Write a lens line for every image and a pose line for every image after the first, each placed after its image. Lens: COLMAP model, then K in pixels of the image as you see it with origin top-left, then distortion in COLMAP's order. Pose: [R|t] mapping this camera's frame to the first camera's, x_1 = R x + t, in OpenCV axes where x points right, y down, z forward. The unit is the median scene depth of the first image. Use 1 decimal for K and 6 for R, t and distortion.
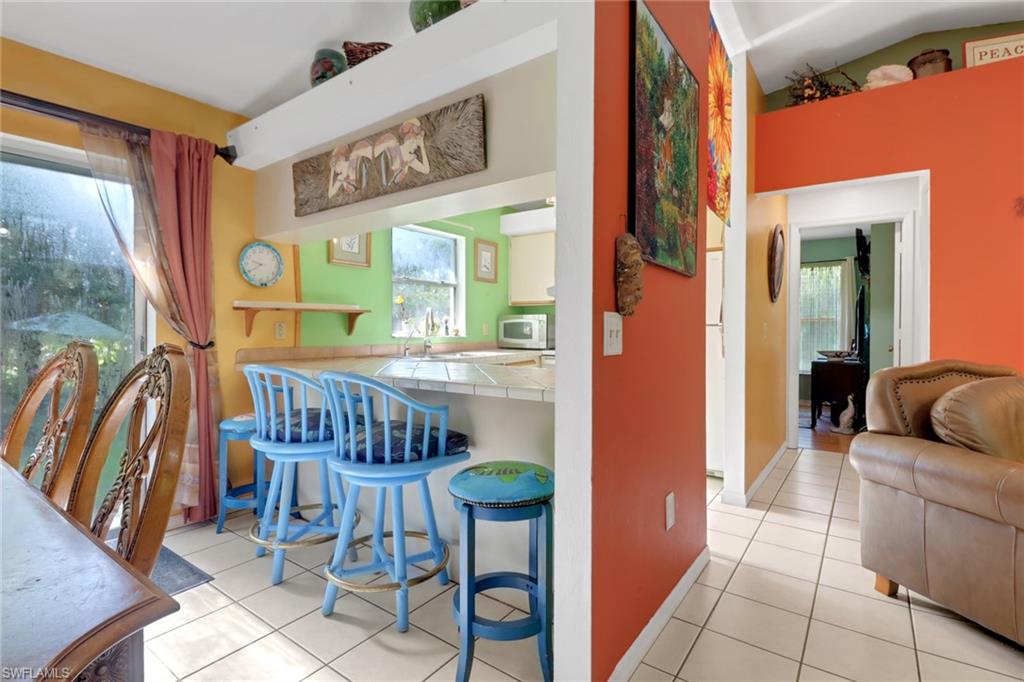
lens RADIAL K [[490.2, 0, 507.7], [0, 490.2, 330.4], [0, 0, 1]] dist [0.017458, -0.013260]
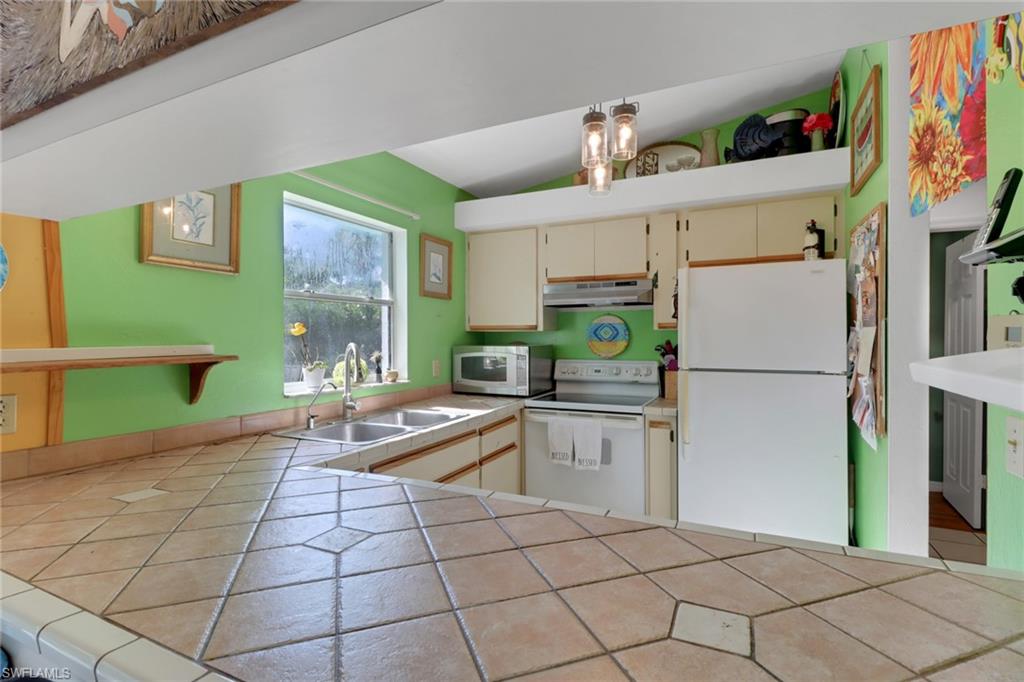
lens RADIAL K [[483.8, 0, 516.8], [0, 483.8, 321.7], [0, 0, 1]] dist [0.018428, -0.012559]
pose [[0.980972, 0.001064, 0.194148, -0.125986], [0.005573, 0.999419, -0.033638, -0.080882], [-0.194071, 0.034080, 0.980395, 0.617800]]
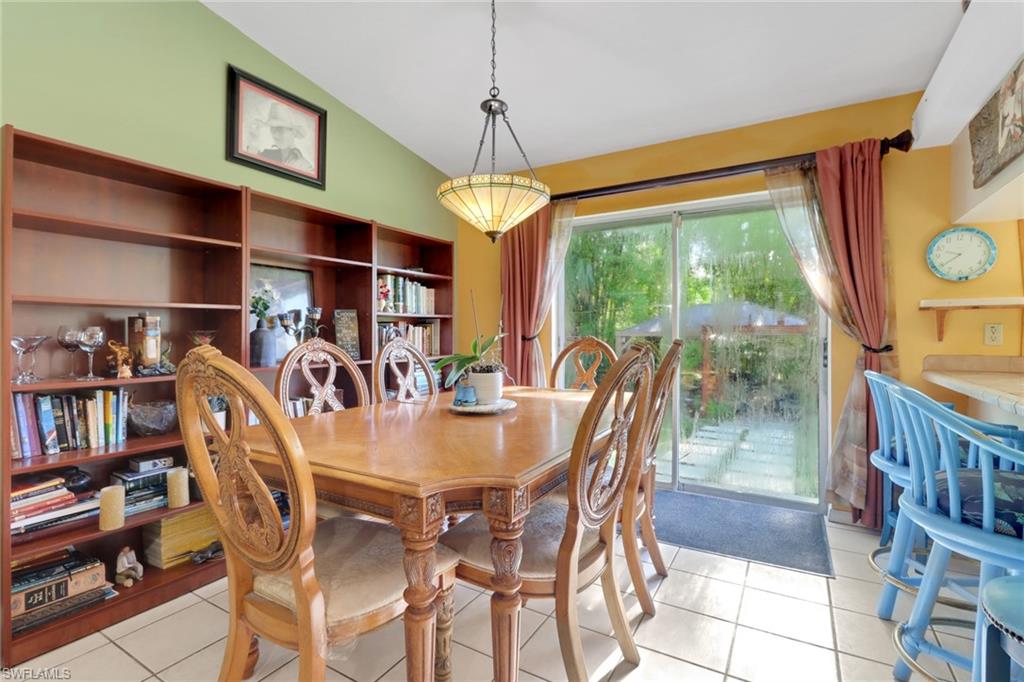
lens RADIAL K [[474.0, 0, 508.9], [0, 474.0, 328.8], [0, 0, 1]] dist [0.022947, -0.012841]
pose [[0.109444, -0.005362, -0.993979, 0.260223], [-0.004006, 0.999975, -0.005835, -0.000578], [0.993985, 0.004621, 0.109419, 0.192587]]
